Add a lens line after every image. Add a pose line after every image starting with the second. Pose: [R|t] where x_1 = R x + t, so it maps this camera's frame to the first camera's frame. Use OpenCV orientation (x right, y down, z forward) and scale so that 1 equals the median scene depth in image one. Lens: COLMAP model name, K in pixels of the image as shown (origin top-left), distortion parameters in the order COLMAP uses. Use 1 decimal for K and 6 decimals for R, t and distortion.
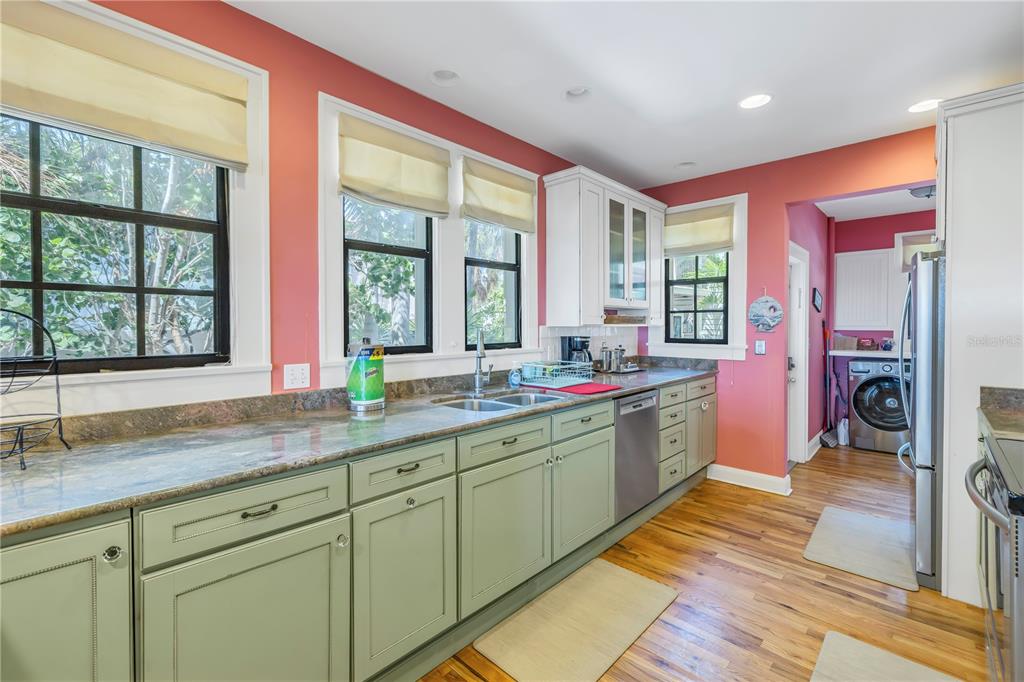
lens RADIAL K [[447.7, 0, 499.8], [0, 447.7, 323.6], [0, 0, 1]] dist [-0.000566, -0.000242]
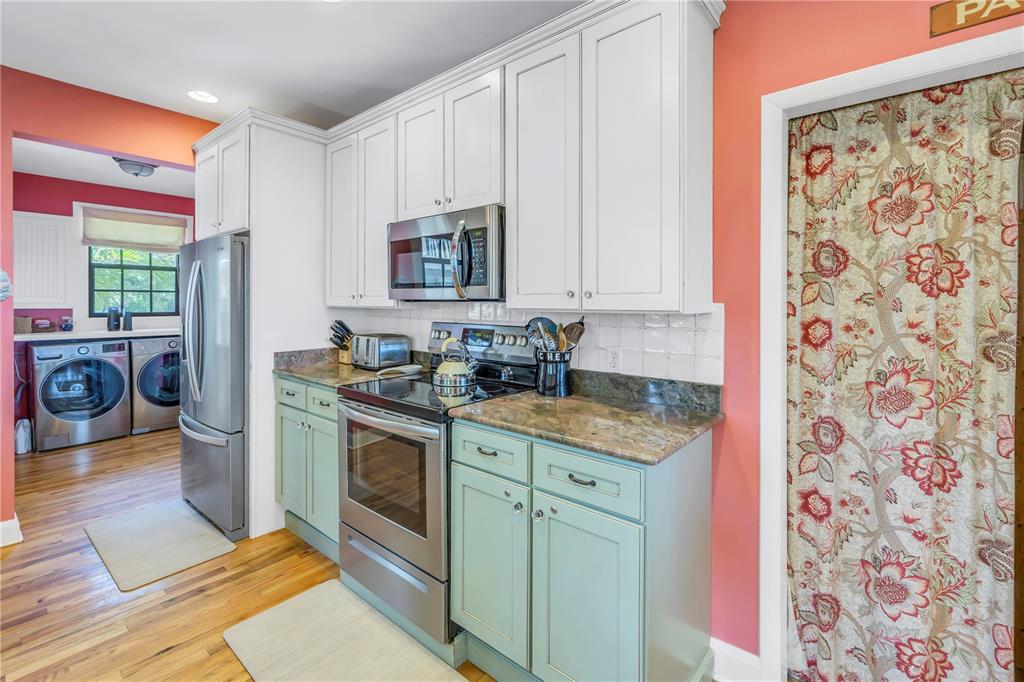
lens RADIAL K [[452.7, 0, 511.2], [0, 452.7, 304.4], [0, 0, 1]] dist [0.000864, -0.000076]
pose [[-0.064389, -0.008520, 0.997889, -0.167782], [-0.003456, 0.999959, 0.008314, -0.006405], [-0.997919, -0.002913, -0.064416, 0.325254]]
